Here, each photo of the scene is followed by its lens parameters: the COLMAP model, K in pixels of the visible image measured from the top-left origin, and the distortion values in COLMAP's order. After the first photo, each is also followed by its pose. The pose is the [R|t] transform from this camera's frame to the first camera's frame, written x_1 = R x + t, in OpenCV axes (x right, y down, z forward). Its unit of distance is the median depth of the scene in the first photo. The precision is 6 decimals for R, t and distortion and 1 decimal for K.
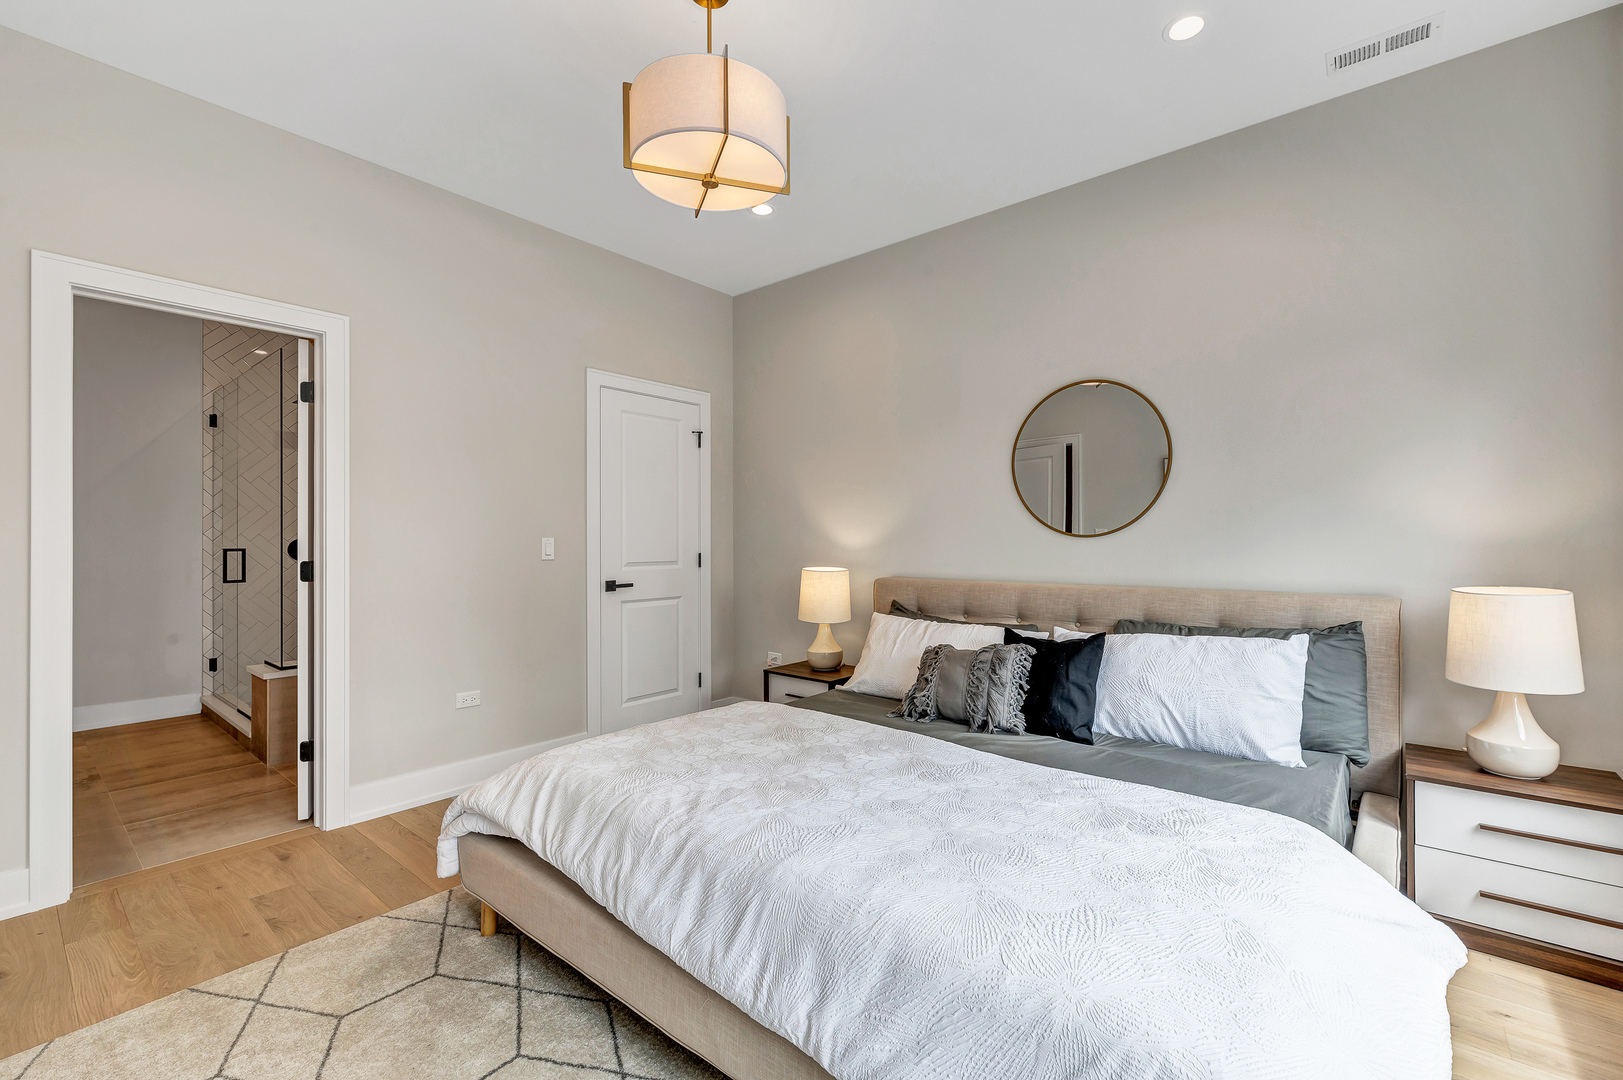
lens RADIAL K [[686.6, 0, 811.5], [0, 686.6, 540.0], [0, 0, 1]] dist [0.001150, 0.000163]
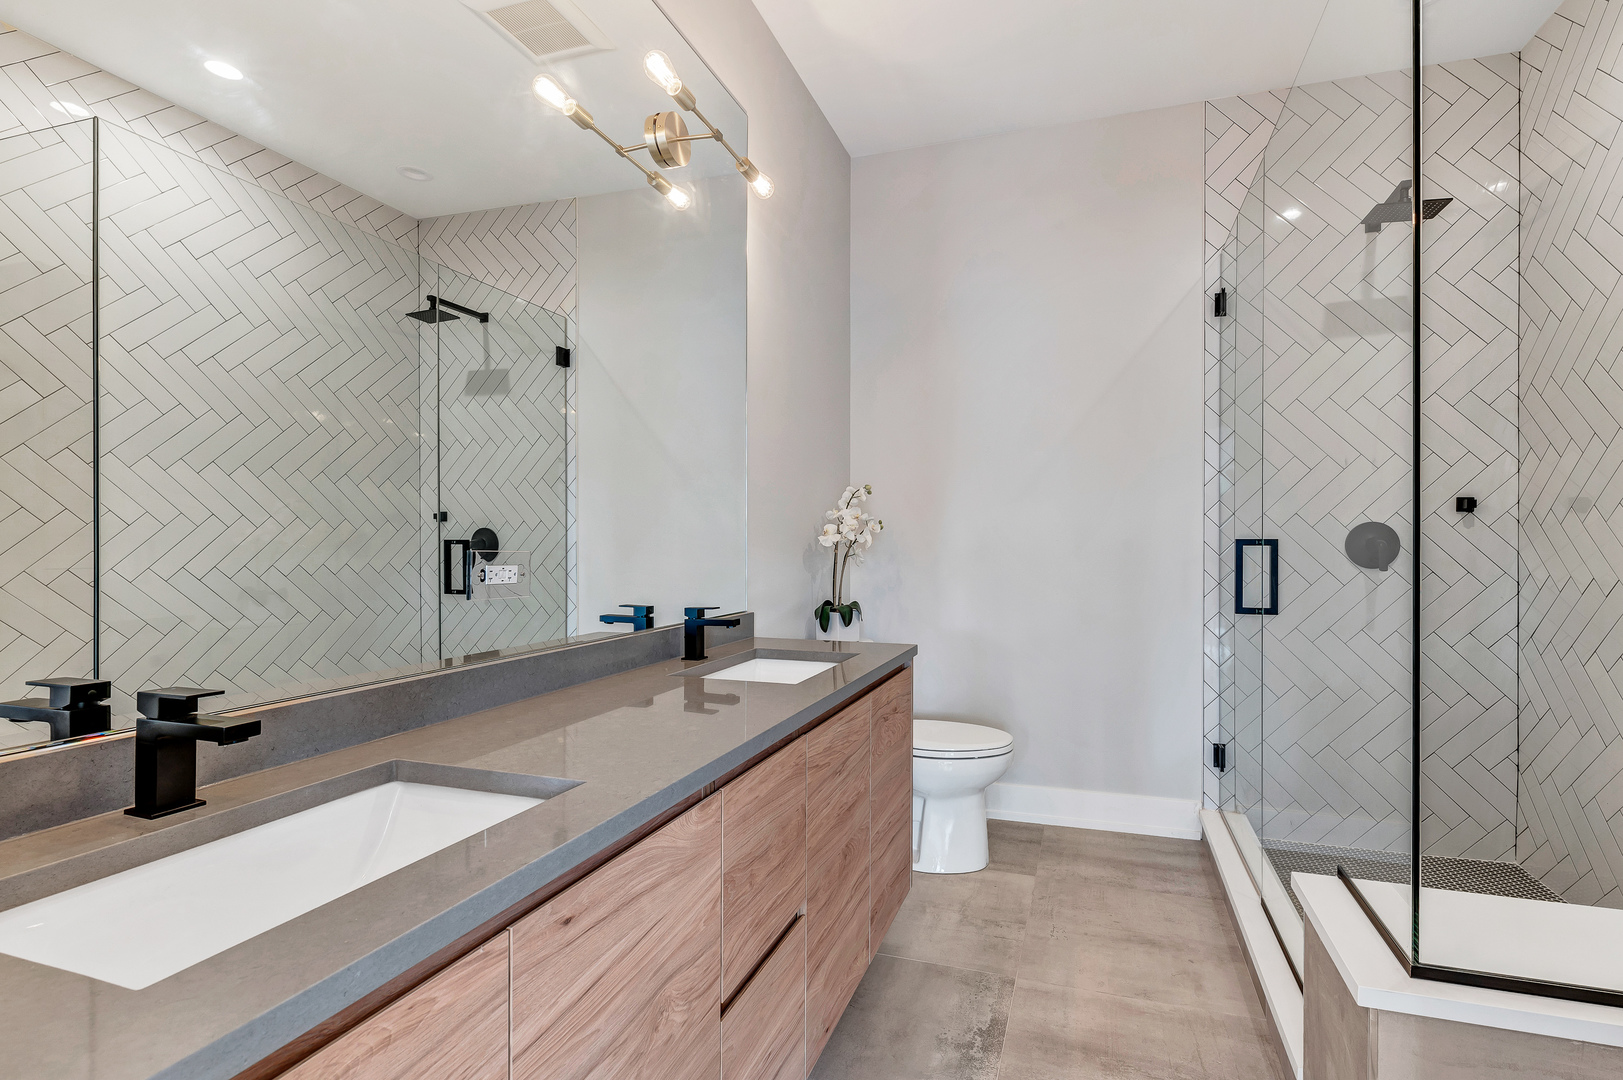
lens RADIAL K [[738.6, 0, 811.5], [0, 738.6, 540.0], [0, 0, 1]] dist [-0.000319, 0.000056]
pose [[0.329216, 0.004706, -0.944243, -0.431950], [0.003048, 0.999977, 0.006047, 0.007946], [0.944250, -0.004869, 0.329194, 0.510167]]
